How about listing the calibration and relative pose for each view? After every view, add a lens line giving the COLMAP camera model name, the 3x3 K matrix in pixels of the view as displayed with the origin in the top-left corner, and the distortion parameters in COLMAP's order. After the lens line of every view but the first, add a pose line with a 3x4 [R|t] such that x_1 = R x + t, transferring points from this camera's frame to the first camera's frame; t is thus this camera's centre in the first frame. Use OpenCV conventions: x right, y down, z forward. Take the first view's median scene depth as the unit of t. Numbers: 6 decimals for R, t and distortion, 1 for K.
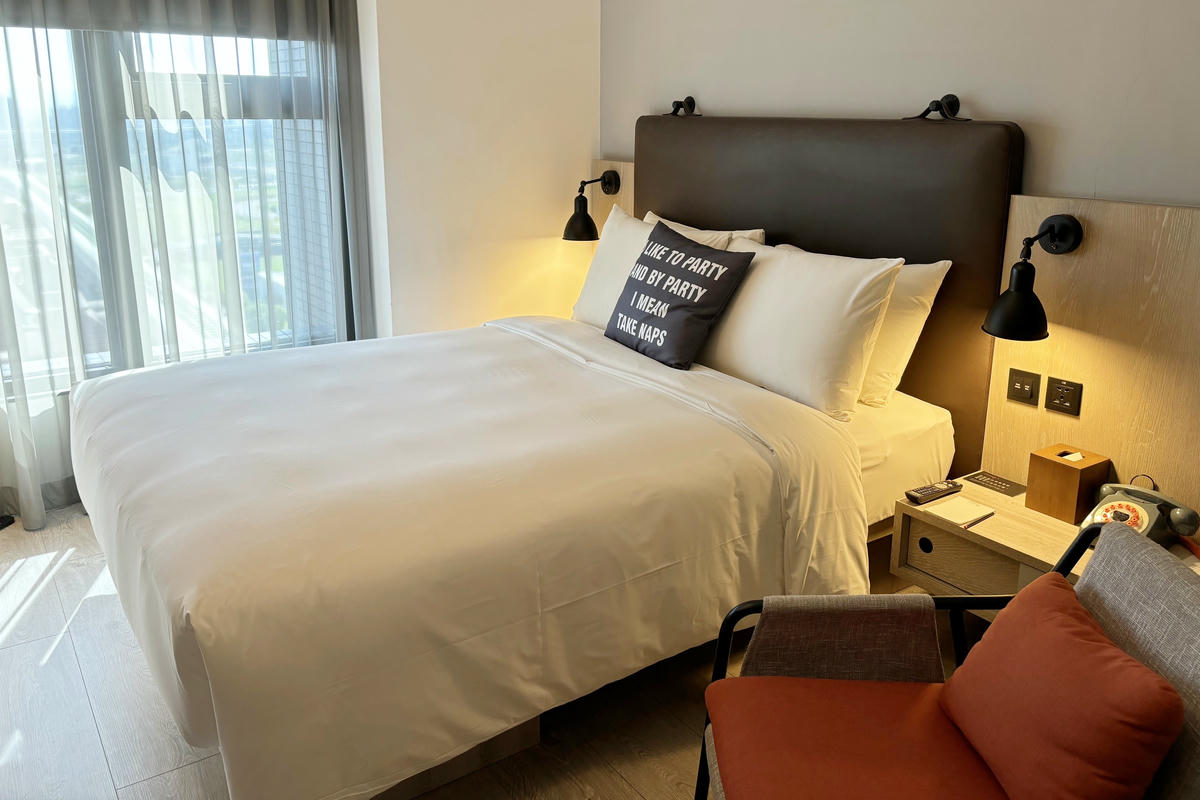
lens RADIAL K [[903.3, 0, 599.8], [0, 903.3, 403.0], [0, 0, 1]] dist [0.006243, 0.000589]
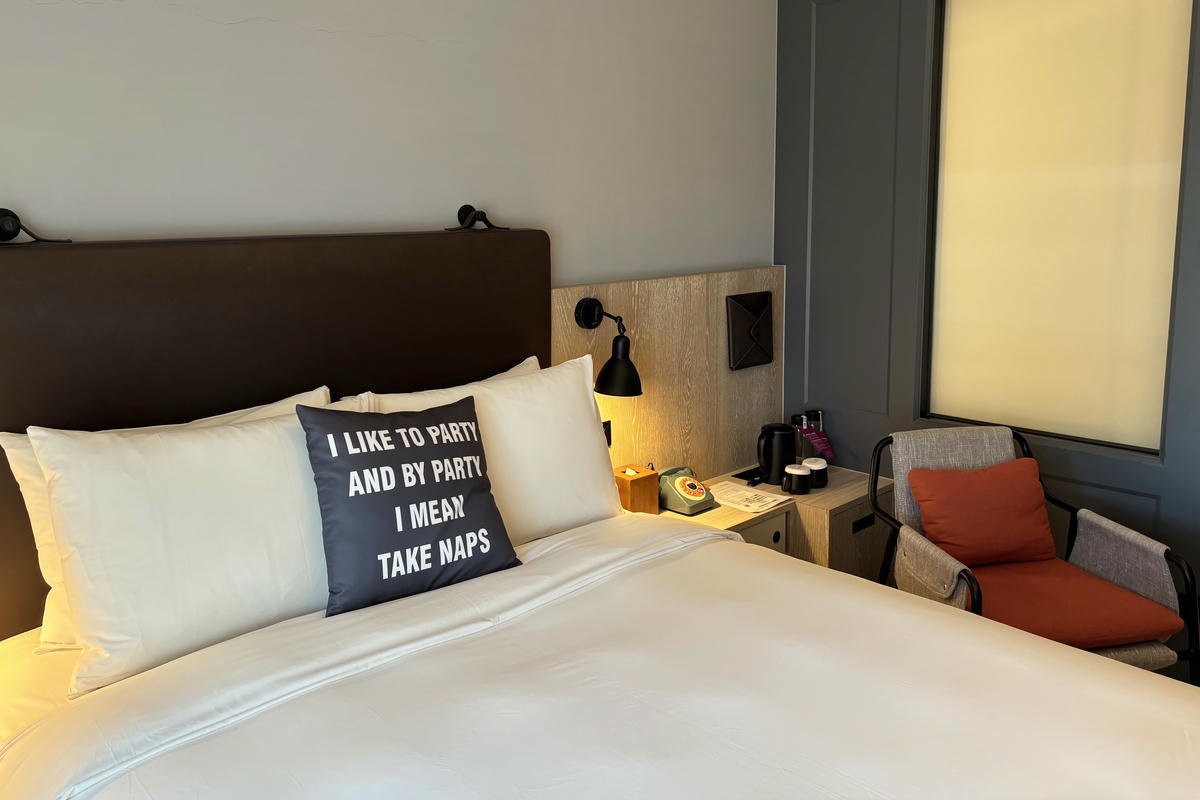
lens RADIAL K [[903.3, 0, 599.7], [0, 903.3, 397.1], [0, 0, 1]] dist [0.006243, 0.000589]
pose [[-0.161014, -0.192667, 0.967964, -0.597476], [0.332388, 0.912881, 0.236993, -0.308174], [-0.929297, 0.359899, -0.082947, 0.939858]]
